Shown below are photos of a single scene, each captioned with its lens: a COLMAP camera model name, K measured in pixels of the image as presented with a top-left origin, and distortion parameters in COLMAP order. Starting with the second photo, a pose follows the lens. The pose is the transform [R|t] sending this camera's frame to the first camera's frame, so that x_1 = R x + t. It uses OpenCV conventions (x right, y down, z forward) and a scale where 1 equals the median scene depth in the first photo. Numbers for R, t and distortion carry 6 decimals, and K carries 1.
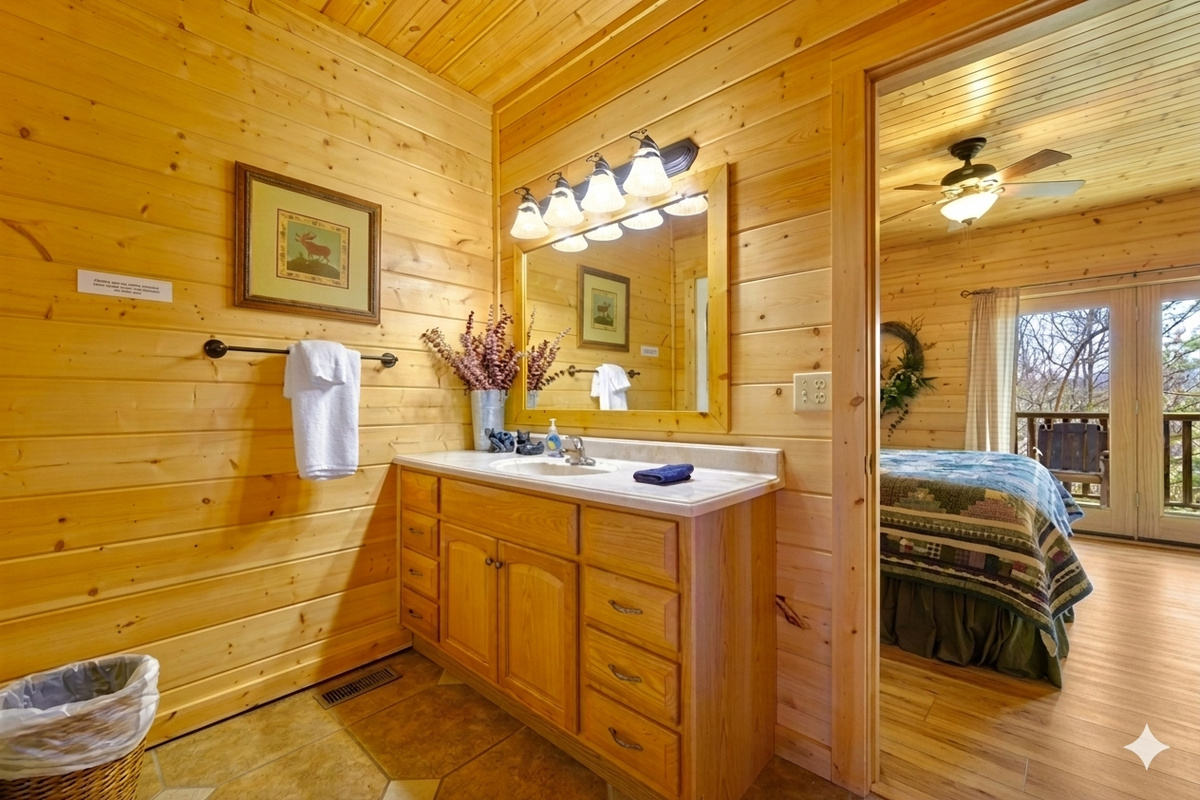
lens RADIAL K [[484.7, 0, 597.0], [0, 484.7, 394.2], [0, 0, 1]] dist [0.000183, 0.000011]
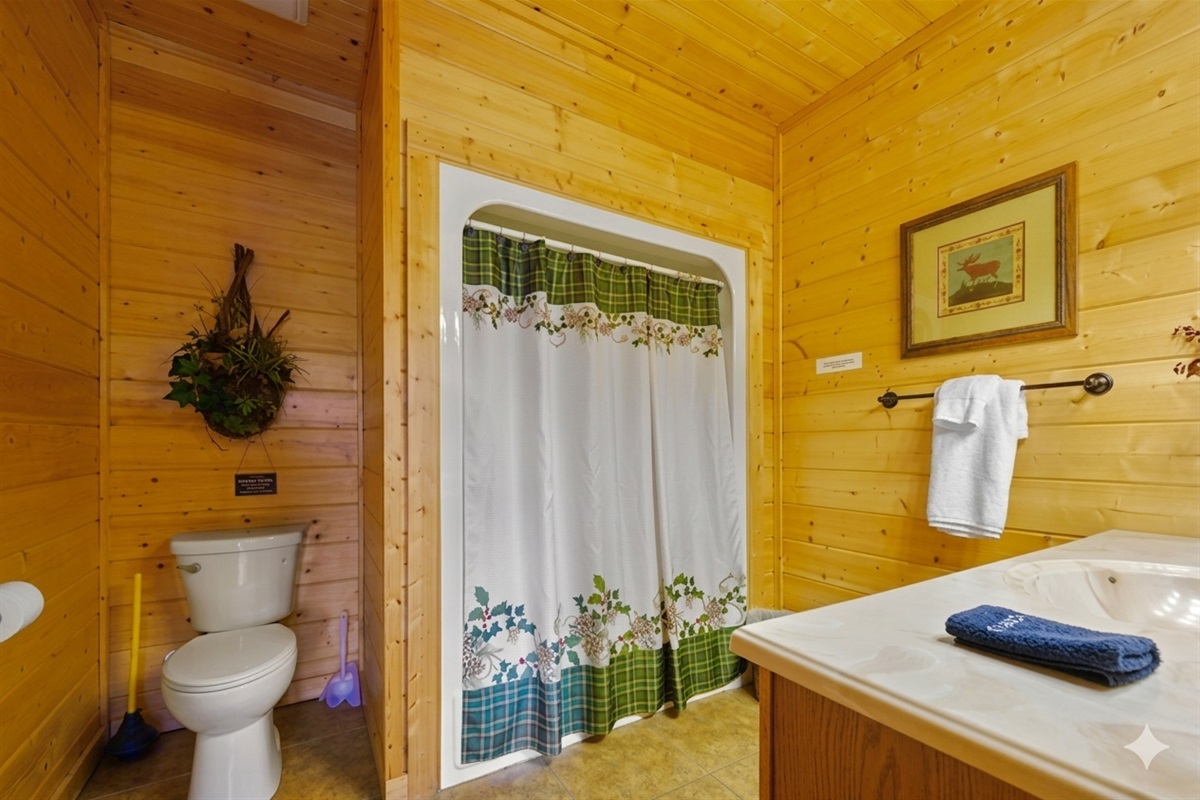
lens RADIAL K [[494.3, 0, 603.8], [0, 494.3, 444.5], [0, 0, 1]] dist [0.000139, 0.000277]
pose [[-0.271838, -0.005787, -0.962326, 0.475486], [0.016095, 0.999815, -0.010559, 0.010566], [0.962208, -0.018359, -0.271695, 0.626405]]
